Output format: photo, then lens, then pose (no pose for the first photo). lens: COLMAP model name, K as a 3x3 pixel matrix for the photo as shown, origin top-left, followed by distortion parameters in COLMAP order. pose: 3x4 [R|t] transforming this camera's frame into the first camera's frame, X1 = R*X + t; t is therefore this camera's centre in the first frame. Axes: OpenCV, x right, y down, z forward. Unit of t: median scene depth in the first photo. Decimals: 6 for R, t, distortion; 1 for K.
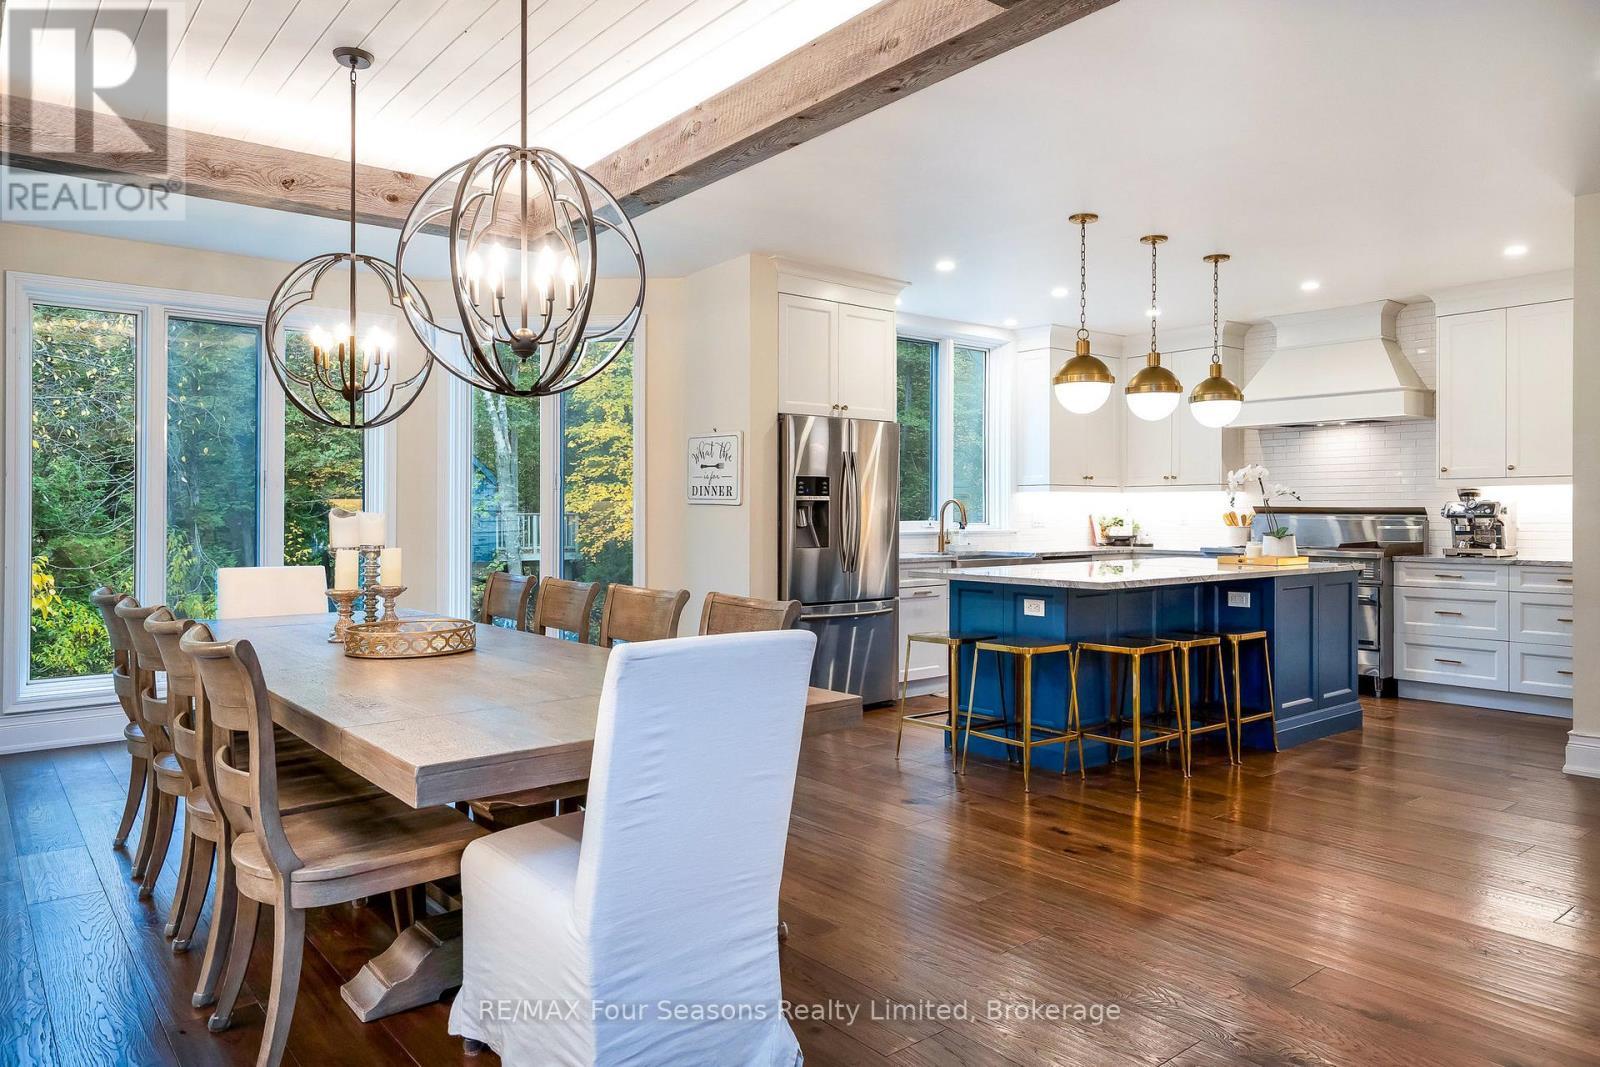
lens RADIAL K [[1064.4, 0, 800.4], [0, 1064.4, 531.1], [0, 0, 1]] dist [-0.005088, -0.002130]
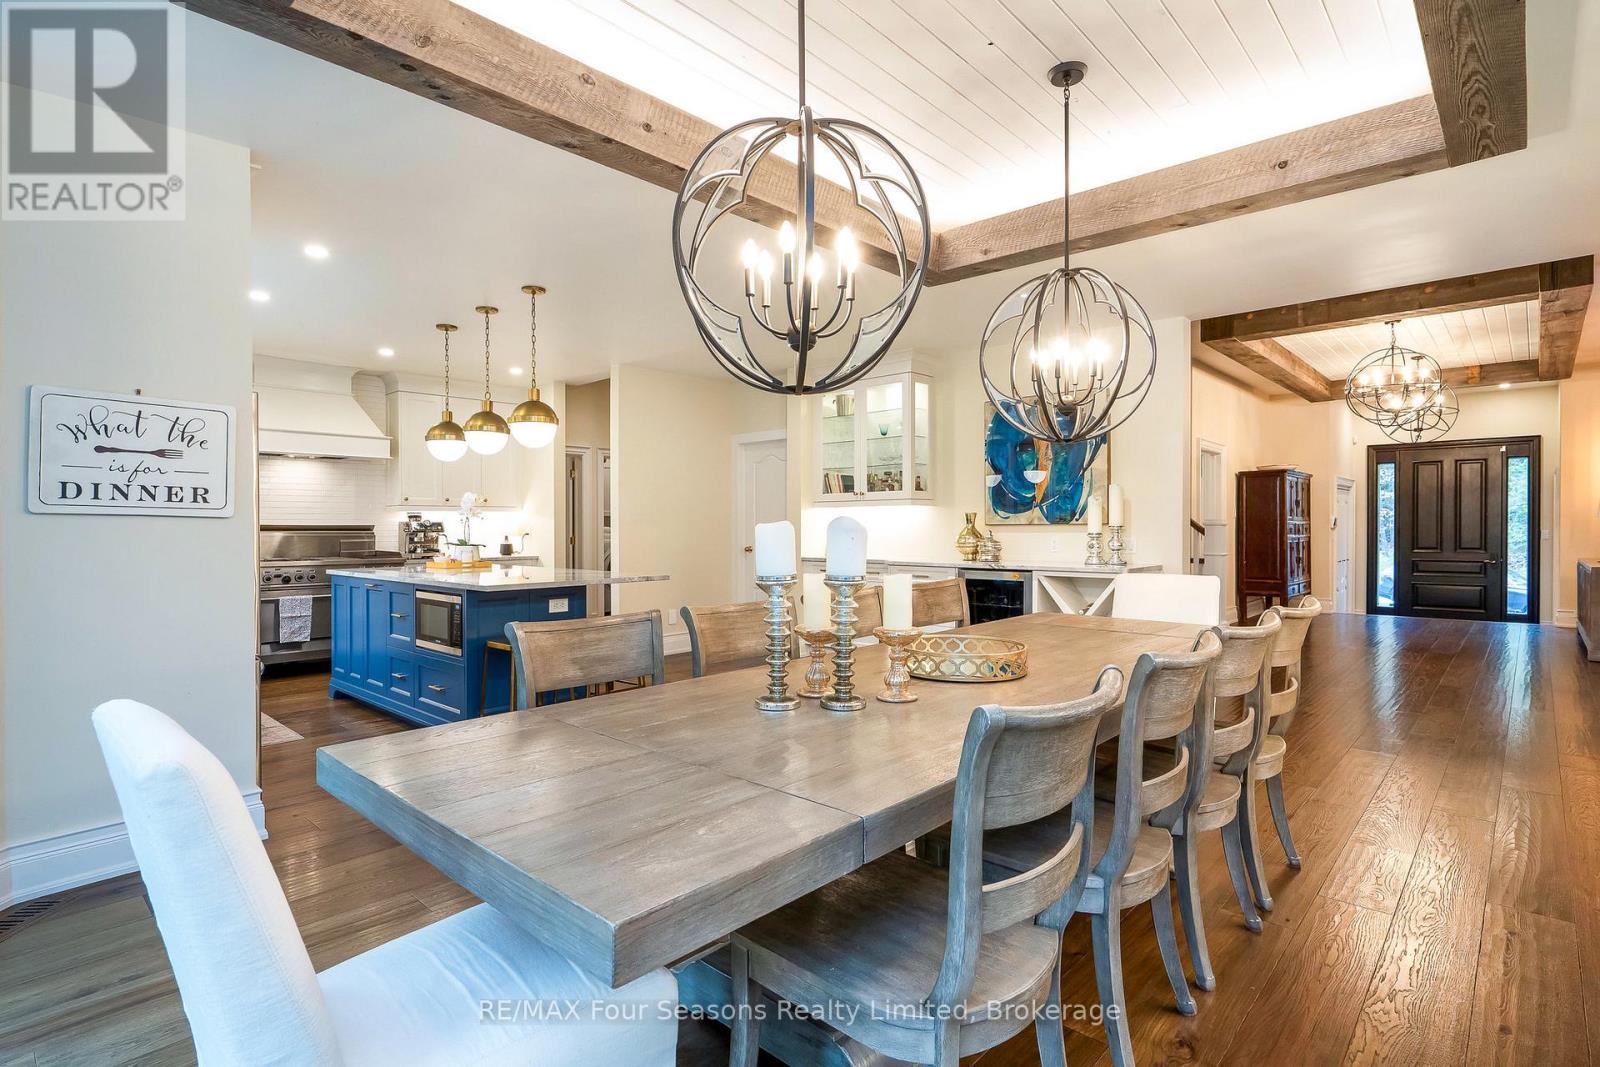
lens RADIAL K [[794.3, 0, 800.9], [0, 794.3, 528.2], [0, 0, 1]] dist [0.004655, 0.000314]
pose [[-0.144420, 0.002409, 0.989514, -0.588103], [0.019332, 0.999813, 0.000388, -0.010034], [-0.989328, 0.019185, -0.144440, 0.690632]]
